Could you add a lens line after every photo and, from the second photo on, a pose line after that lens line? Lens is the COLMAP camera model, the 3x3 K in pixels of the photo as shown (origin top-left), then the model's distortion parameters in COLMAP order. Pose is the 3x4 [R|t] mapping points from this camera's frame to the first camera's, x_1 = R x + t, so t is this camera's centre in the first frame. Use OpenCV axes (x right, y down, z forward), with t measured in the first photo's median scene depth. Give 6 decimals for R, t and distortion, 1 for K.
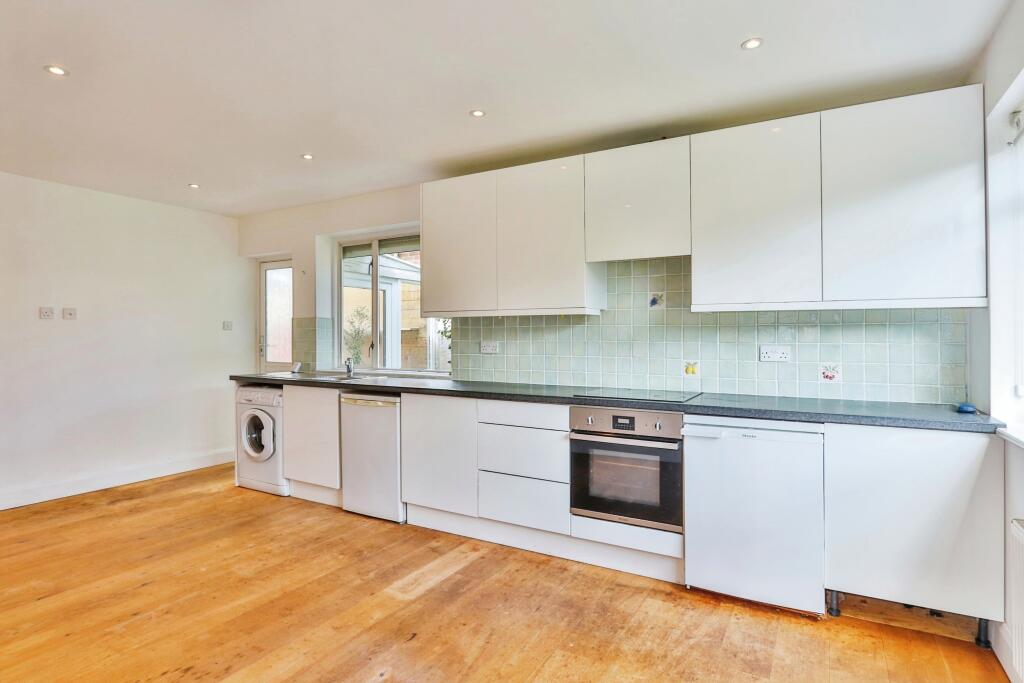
lens RADIAL K [[537.2, 0, 512.4], [0, 537.2, 330.3], [0, 0, 1]] dist [-0.003305, -0.000355]
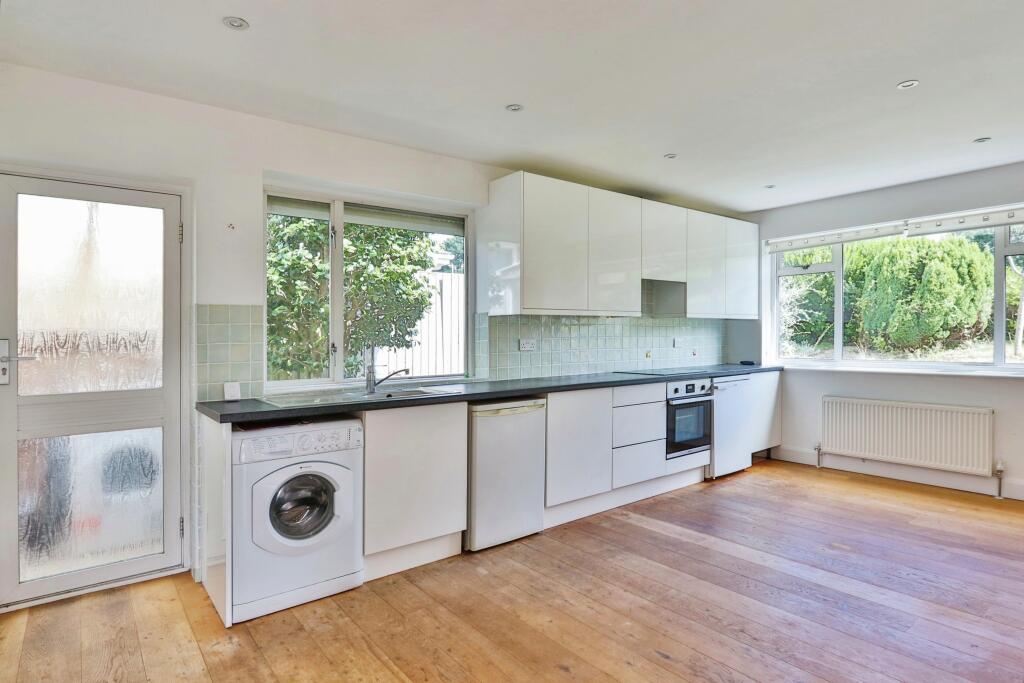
lens RADIAL K [[551.3, 0, 512.0], [0, 551.3, 341.5], [0, 0, 1]] dist [-0.004944, -0.000688]
pose [[0.372469, -0.013560, 0.927946, -1.260531], [0.004007, 0.999907, 0.013003, 0.012923], [-0.928036, -0.001125, 0.372489, 0.772231]]
